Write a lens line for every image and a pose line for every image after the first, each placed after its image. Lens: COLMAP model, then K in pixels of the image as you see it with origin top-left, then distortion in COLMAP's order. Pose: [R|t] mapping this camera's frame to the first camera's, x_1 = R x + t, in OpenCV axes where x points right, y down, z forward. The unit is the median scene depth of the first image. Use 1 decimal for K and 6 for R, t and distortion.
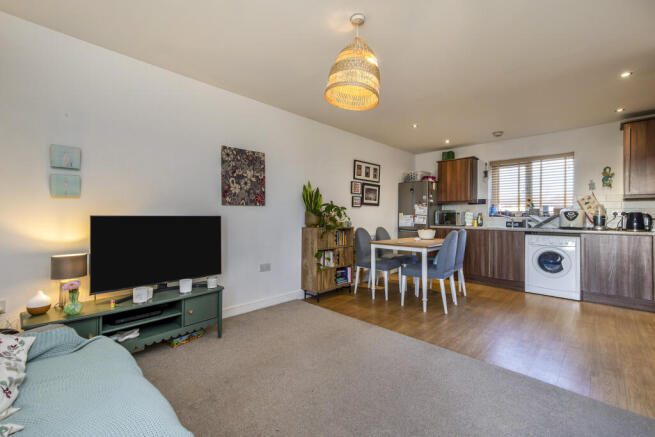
lens RADIAL K [[278.0, 0, 323.5], [0, 278.0, 216.7], [0, 0, 1]] dist [0.003029, 0.000046]
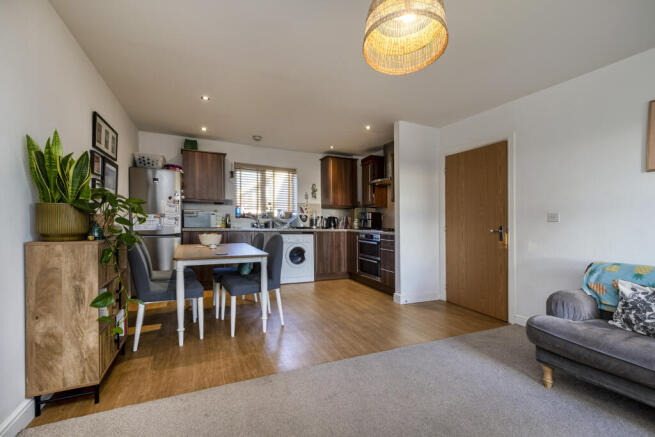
lens RADIAL K [[278.0, 0, 327.0], [0, 278.0, 223.2], [0, 0, 1]] dist [0.003029, 0.000046]
pose [[0.340283, -0.009143, 0.940278, -0.295309], [-0.014886, 0.999775, 0.015109, -0.001457], [-0.940205, -0.019138, 0.340071, 0.452976]]
